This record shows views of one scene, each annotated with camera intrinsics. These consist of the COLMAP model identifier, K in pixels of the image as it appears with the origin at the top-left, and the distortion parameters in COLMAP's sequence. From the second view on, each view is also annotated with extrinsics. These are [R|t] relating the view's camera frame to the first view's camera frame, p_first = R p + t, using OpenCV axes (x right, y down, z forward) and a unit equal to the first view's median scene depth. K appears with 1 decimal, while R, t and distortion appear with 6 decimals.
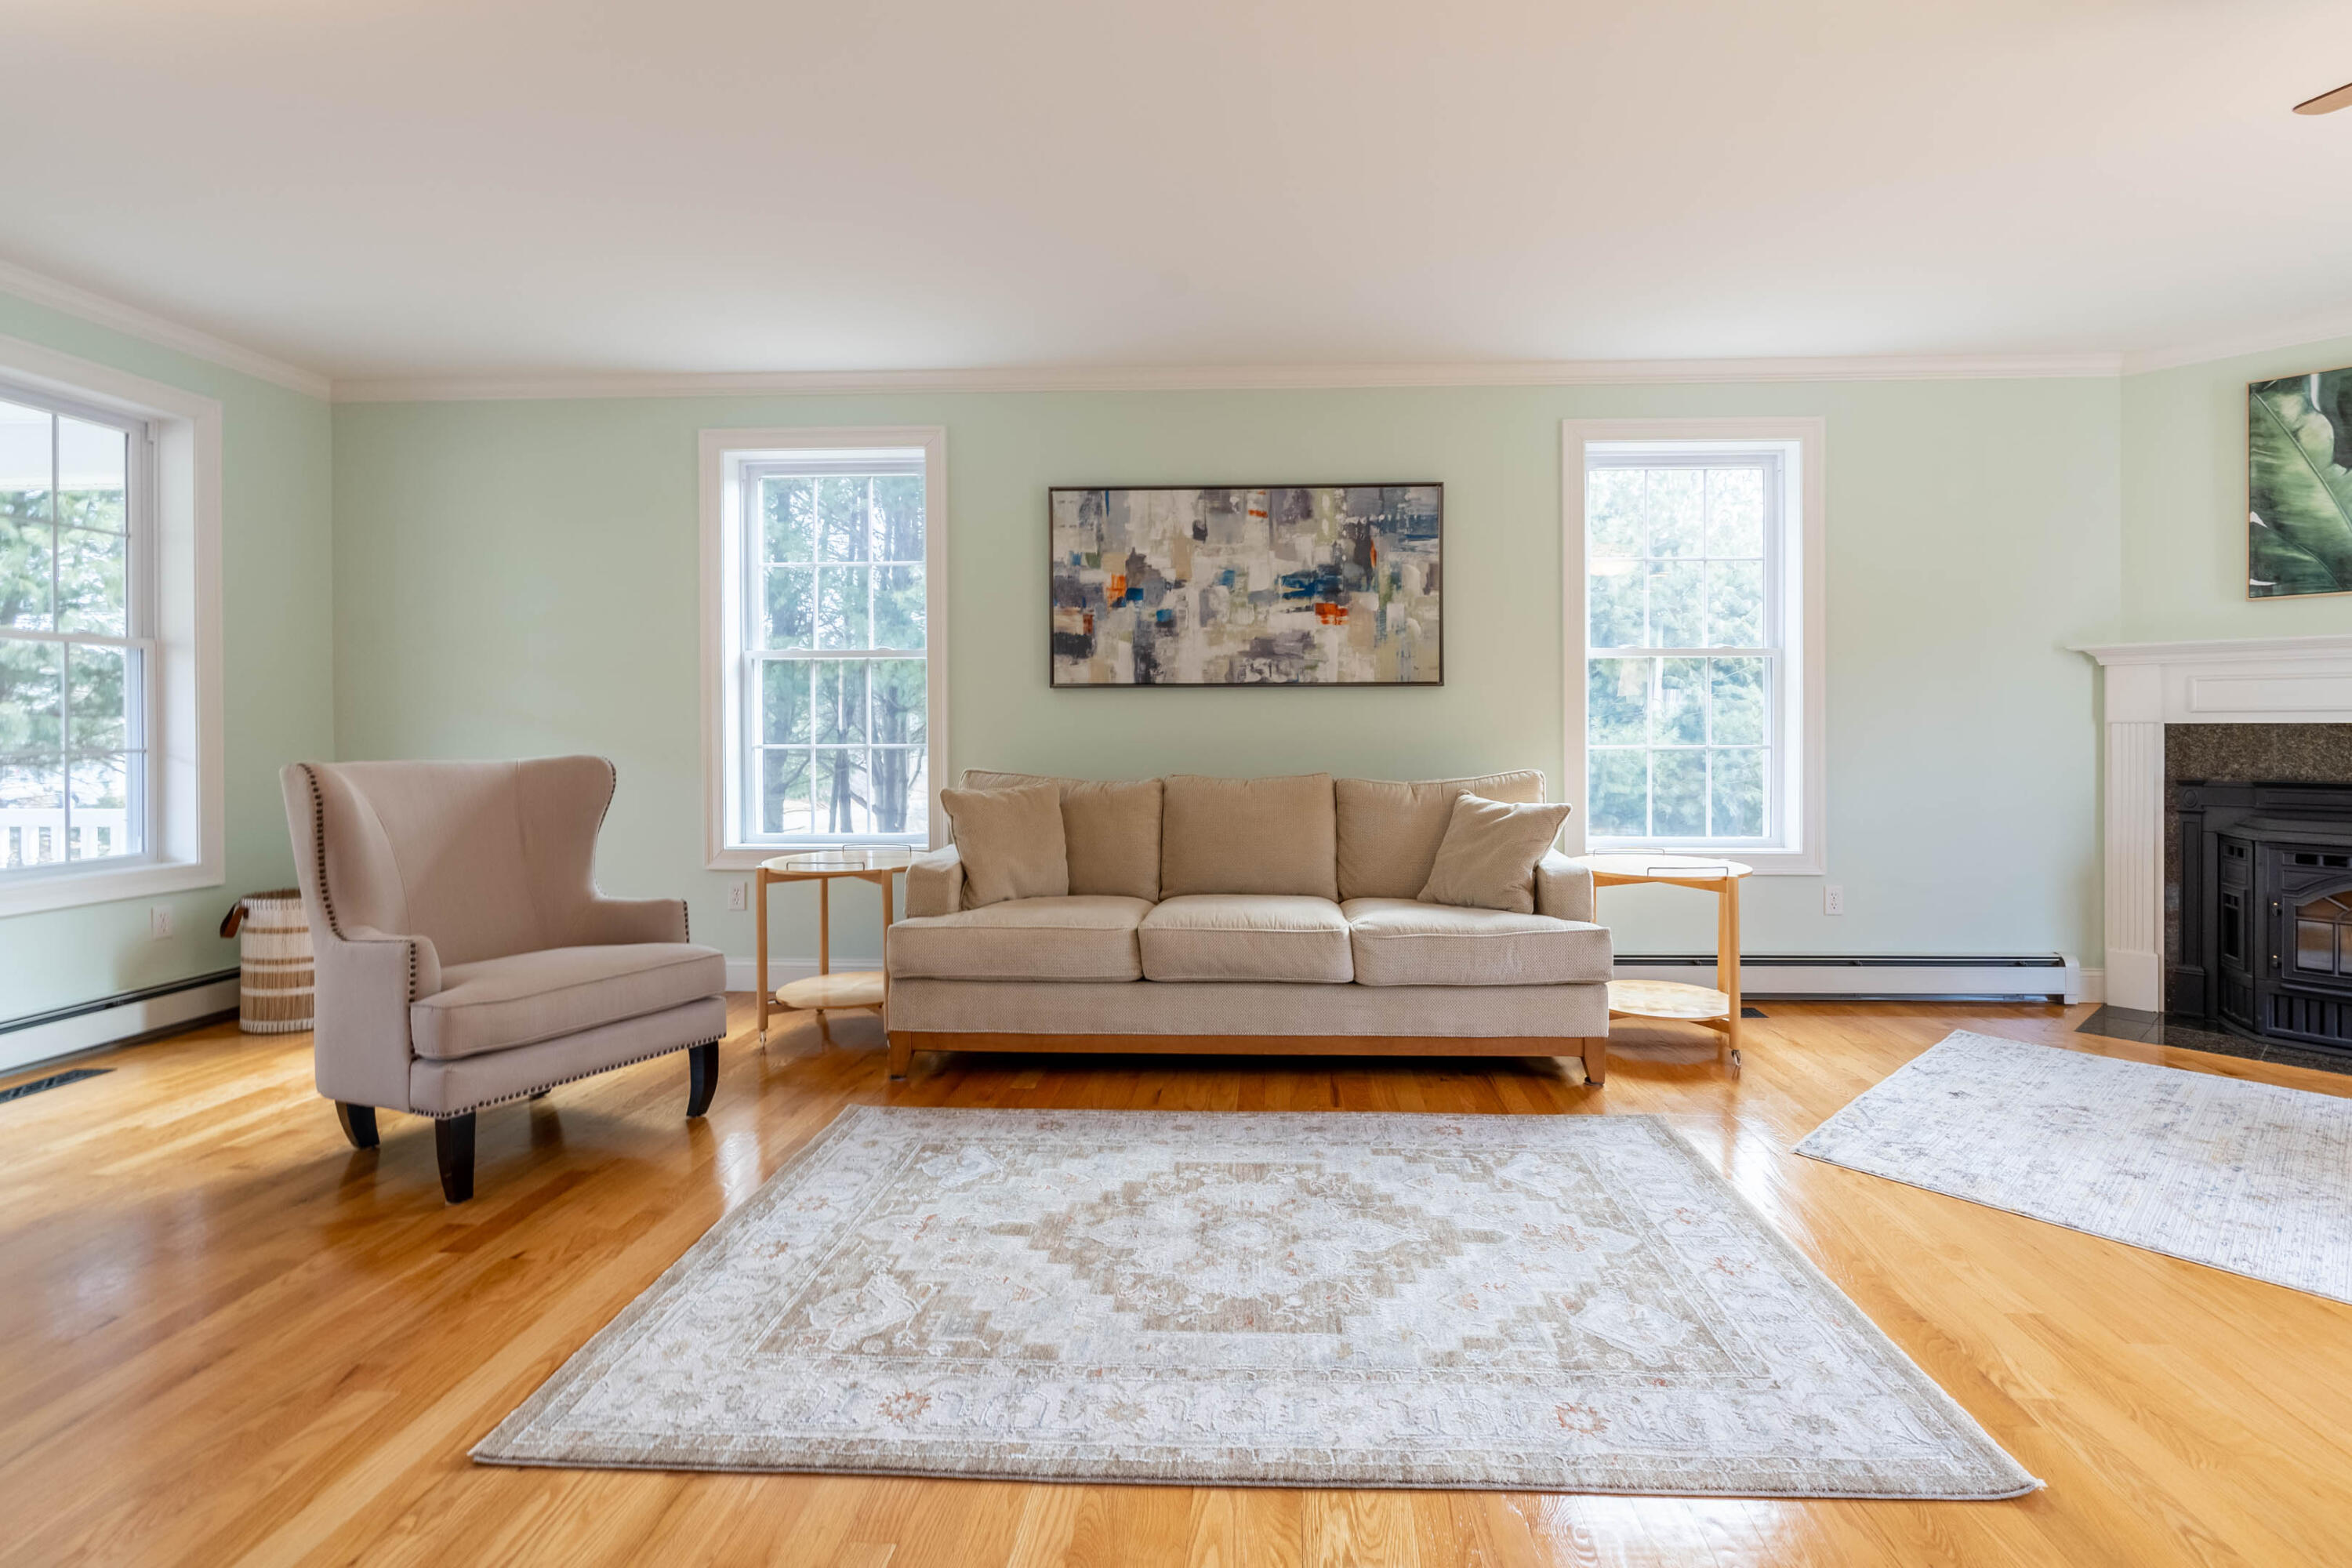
lens RADIAL K [[1073.1, 0, 1252.2], [0, 1073.1, 726.3], [0, 0, 1]] dist [-0.001270, -0.000757]
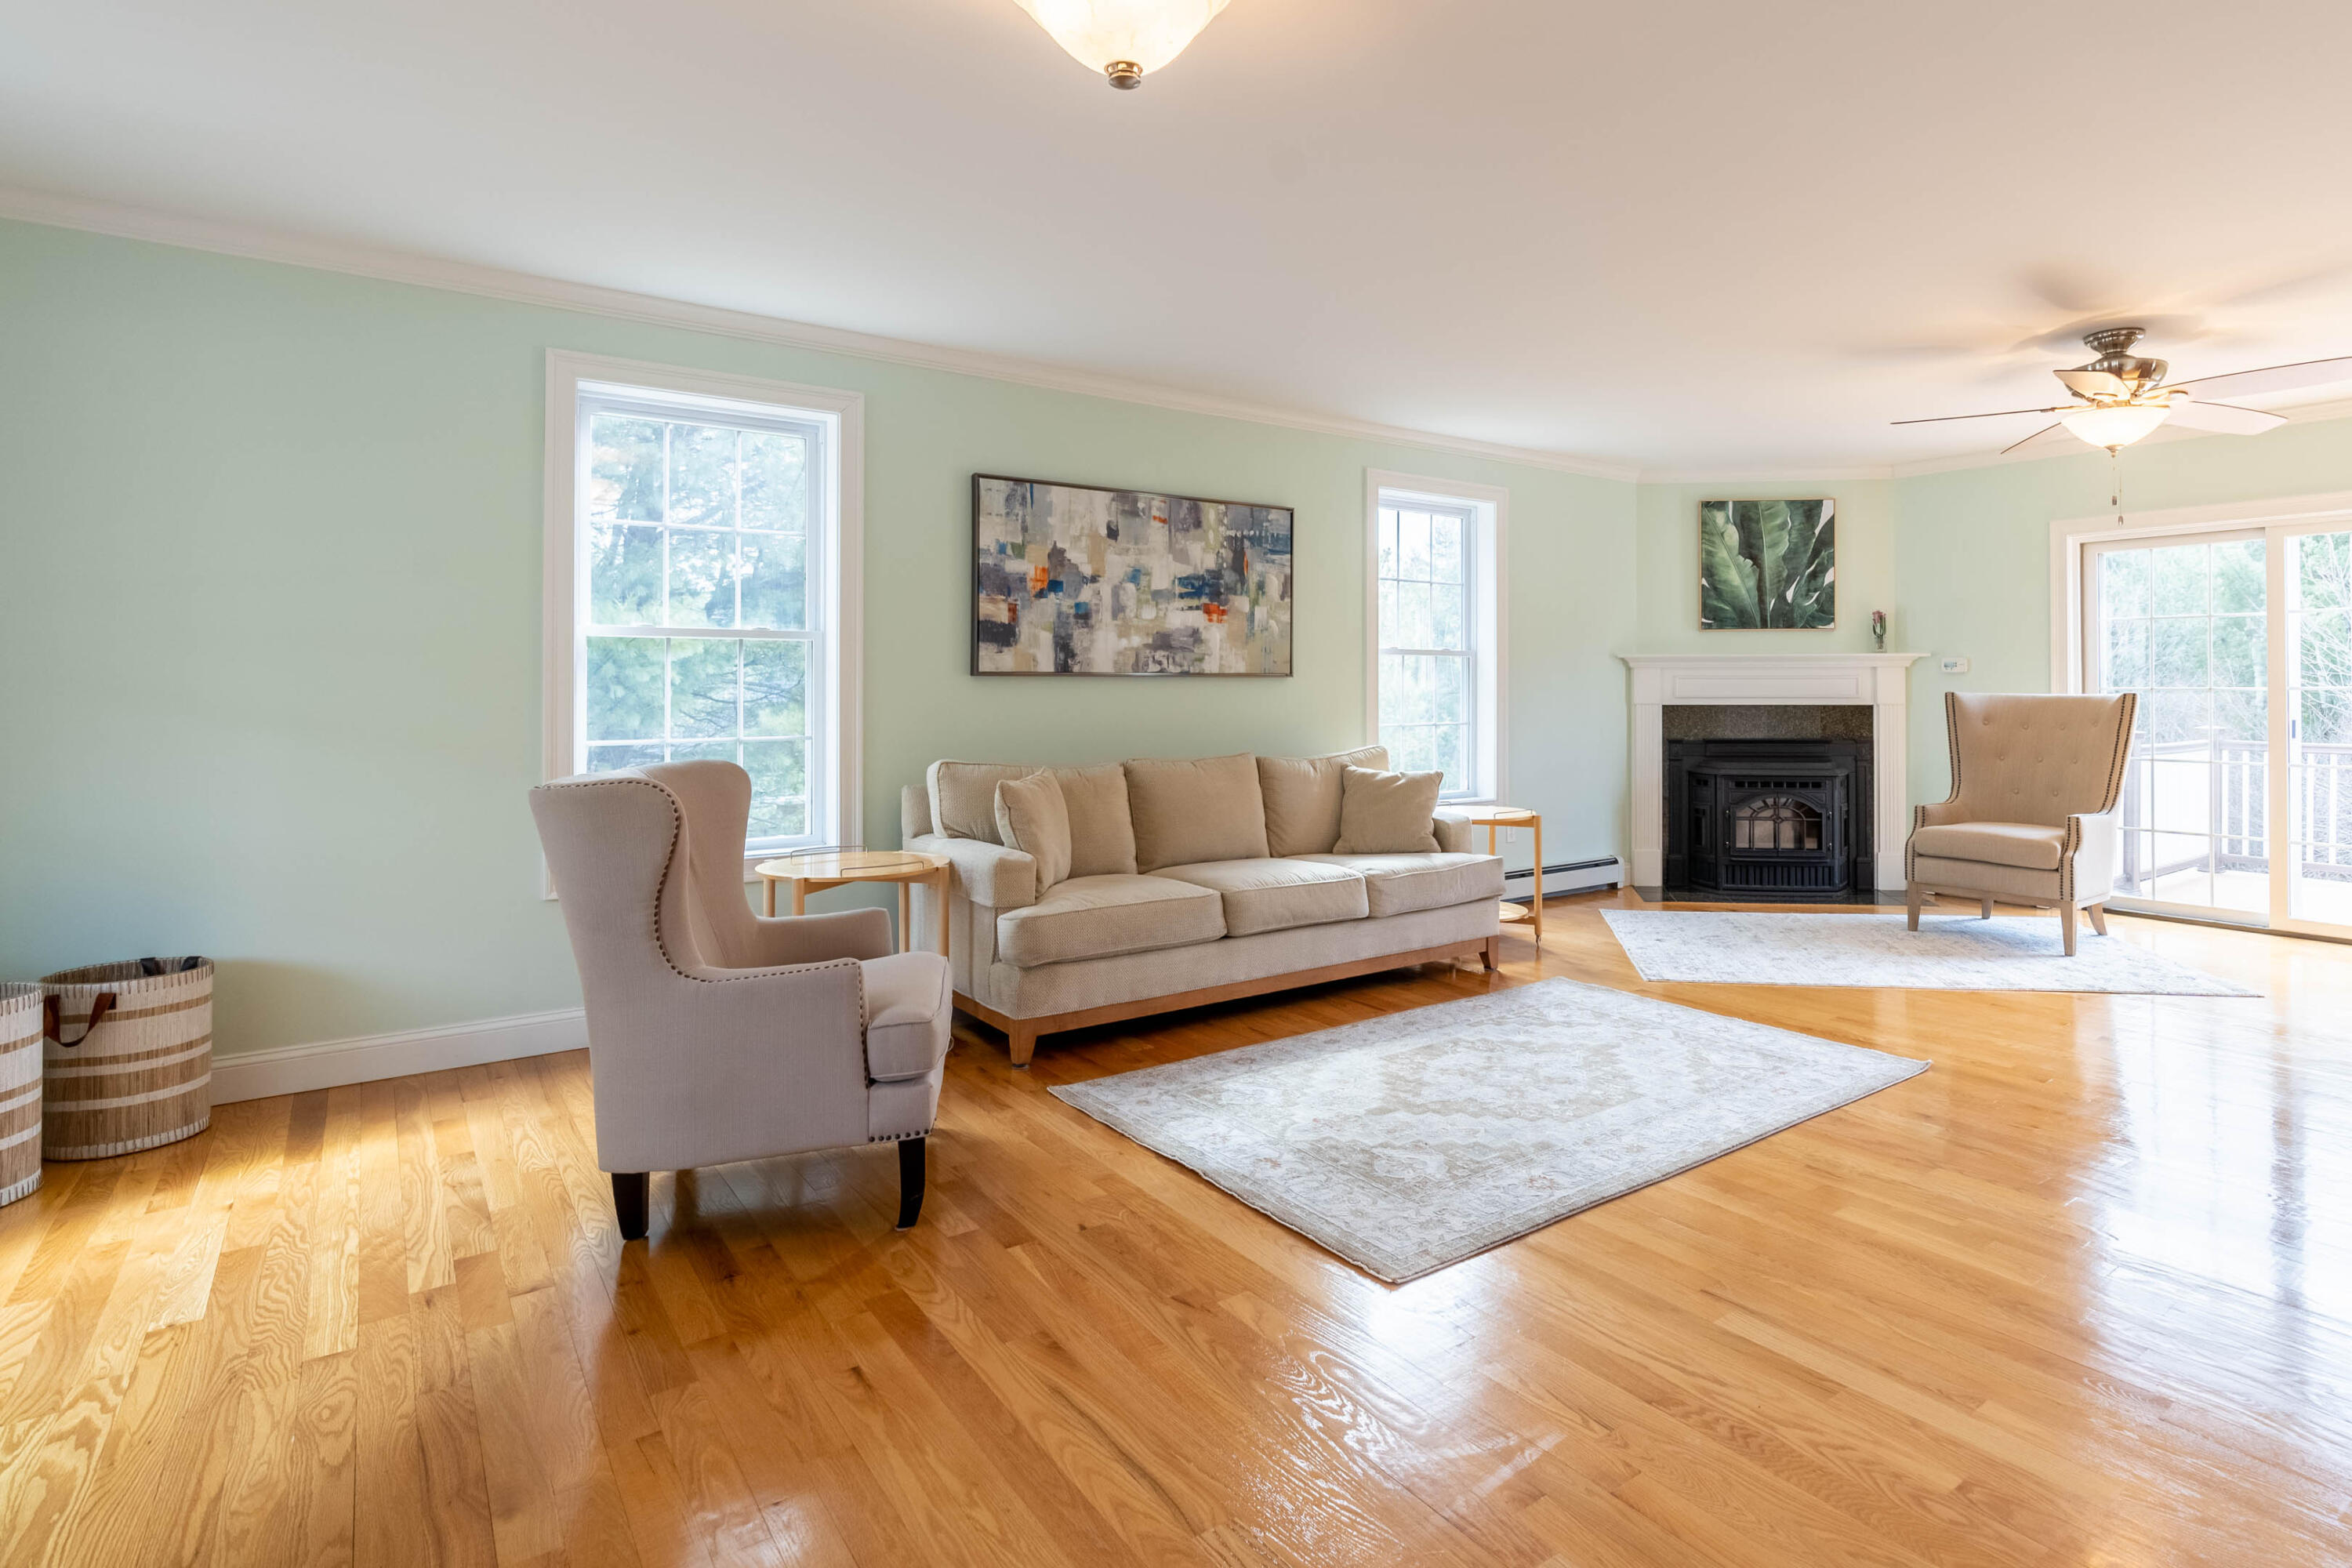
lens RADIAL K [[1182.4, 0, 1289.1], [0, 1182.4, 675.2], [0, 0, 1]] dist [0.000475, 0.000903]
pose [[0.779491, 0.008309, 0.626358, -0.681915], [0.003755, 0.999832, -0.017936, -0.017024], [-0.626402, 0.016333, 0.779329, -0.027950]]
